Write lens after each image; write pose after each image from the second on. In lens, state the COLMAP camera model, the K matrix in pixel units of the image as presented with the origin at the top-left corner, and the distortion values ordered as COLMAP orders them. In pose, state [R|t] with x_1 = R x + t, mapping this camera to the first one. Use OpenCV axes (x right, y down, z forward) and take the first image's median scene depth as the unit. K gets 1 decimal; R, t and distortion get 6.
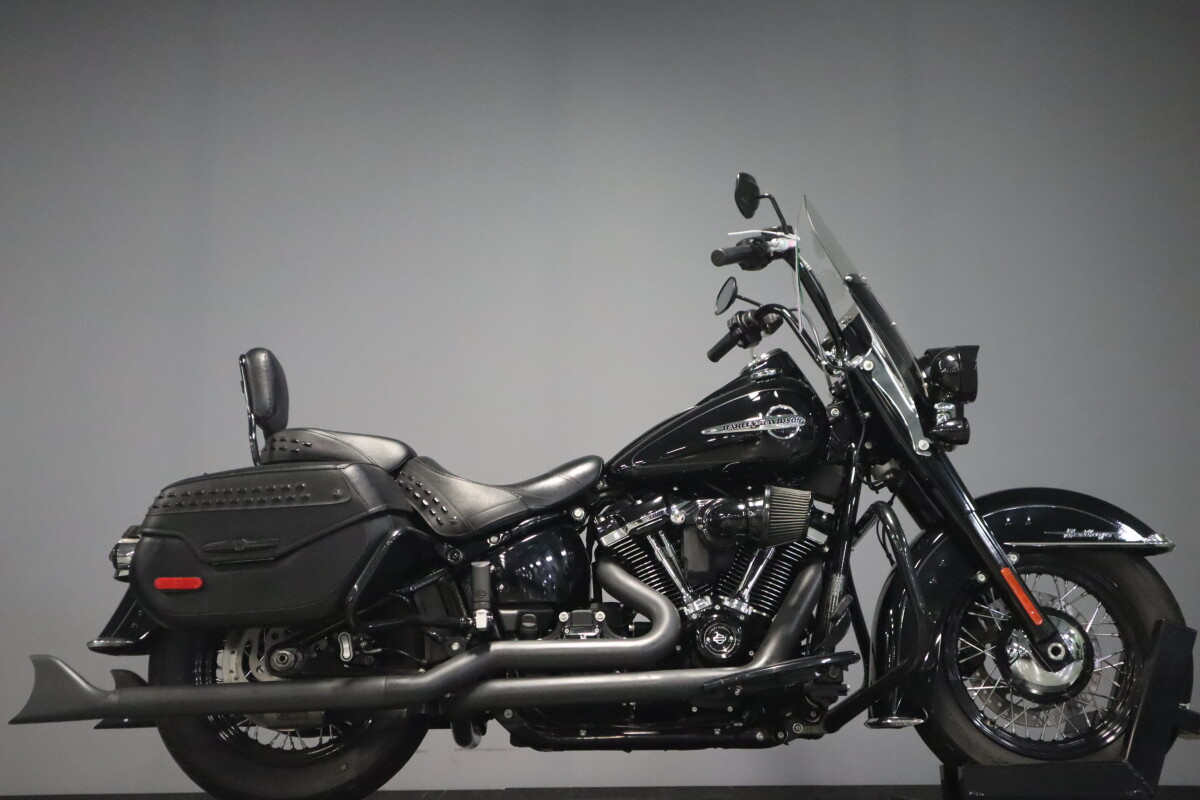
lens RADIAL K [[1590.5, 0, 600.0], [0, 1590.5, 400.0], [0, 0, 1]] dist [0.057206, -0.073360]
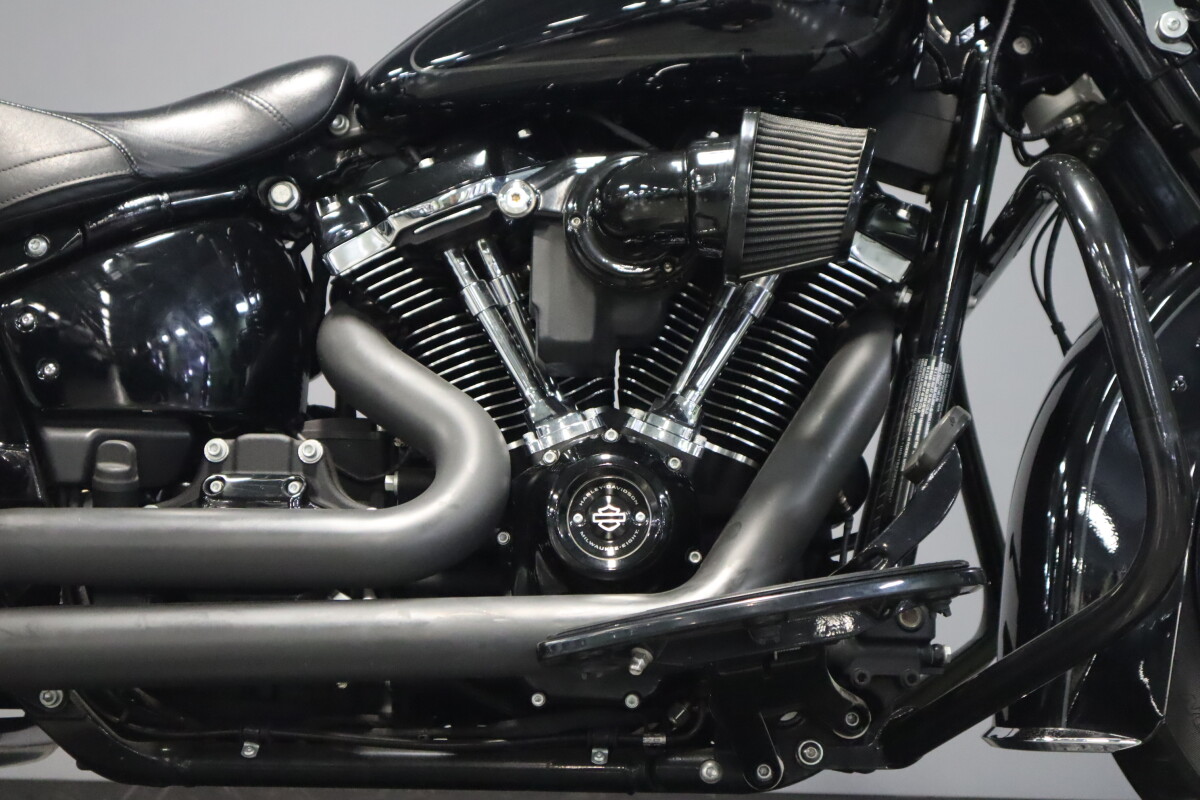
lens RADIAL K [[1964.7, 0, 601.2], [0, 1964.7, 383.3], [0, 0, 1]] dist [0.010286, 0.033705]
pose [[0.999467, 0.026060, -0.019645, 0.078967], [-0.024311, 0.996120, 0.084577, 0.076940], [0.021773, -0.084055, 0.996223, 0.525159]]
